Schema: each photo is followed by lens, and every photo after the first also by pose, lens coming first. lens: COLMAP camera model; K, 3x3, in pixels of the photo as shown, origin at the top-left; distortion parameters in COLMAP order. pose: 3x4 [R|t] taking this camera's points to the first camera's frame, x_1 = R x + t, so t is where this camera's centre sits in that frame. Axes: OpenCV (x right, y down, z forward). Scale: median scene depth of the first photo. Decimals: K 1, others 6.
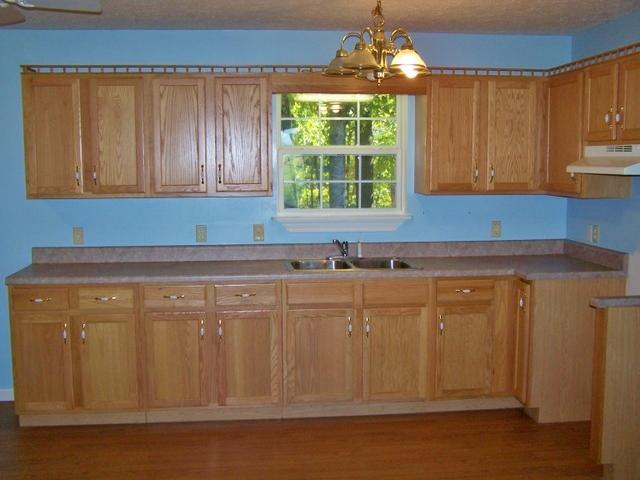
lens RADIAL K [[742.6, 0, 320.0], [0, 742.6, 240.0], [0, 0, 1]] dist [-0.066463, 0.017841]
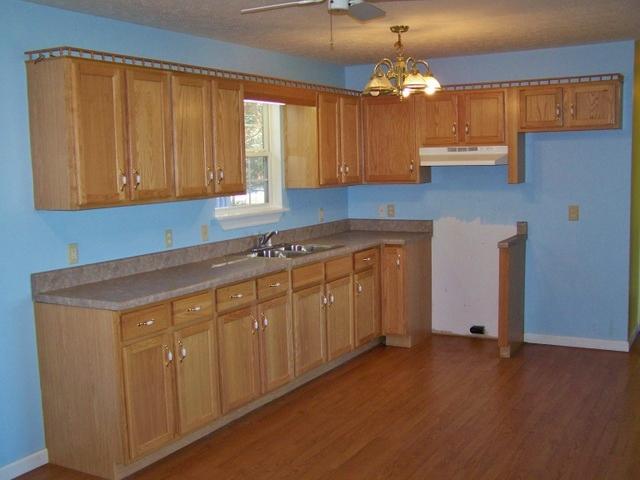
lens RADIAL K [[742.6, 0, 320.0], [0, 742.6, 240.0], [0, 0, 1]] dist [-0.066463, 0.017841]
pose [[0.584053, -0.096099, 0.806007, -0.915419], [0.111613, 0.993043, 0.037522, -0.023463], [-0.804005, 0.068046, 0.590716, 0.299143]]
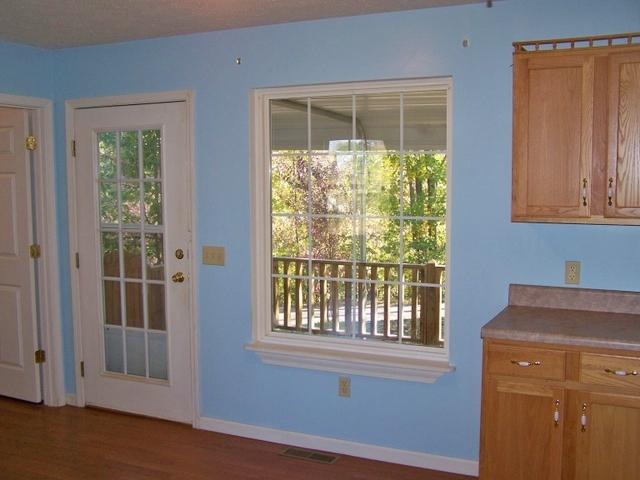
lens RADIAL K [[742.6, 0, 320.0], [0, 742.6, 240.0], [0, 0, 1]] dist [-0.066463, 0.017841]
pose [[0.846423, 0.049399, -0.530214, -0.165651], [-0.058456, 0.998290, -0.000309, -0.025573], [0.529292, 0.031256, 0.847864, 0.262051]]
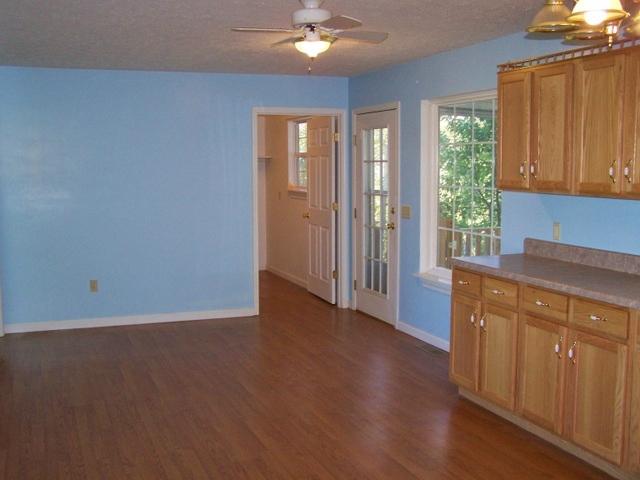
lens RADIAL K [[724.6, 0, 320.0], [0, 724.6, 240.0], [0, 0, 1]] dist [-0.009499, 0.012332]
pose [[0.279842, 0.108685, -0.953874, 0.556999], [-0.108193, 0.990812, 0.081153, -0.042337], [0.953930, 0.080492, 0.289030, 0.460856]]
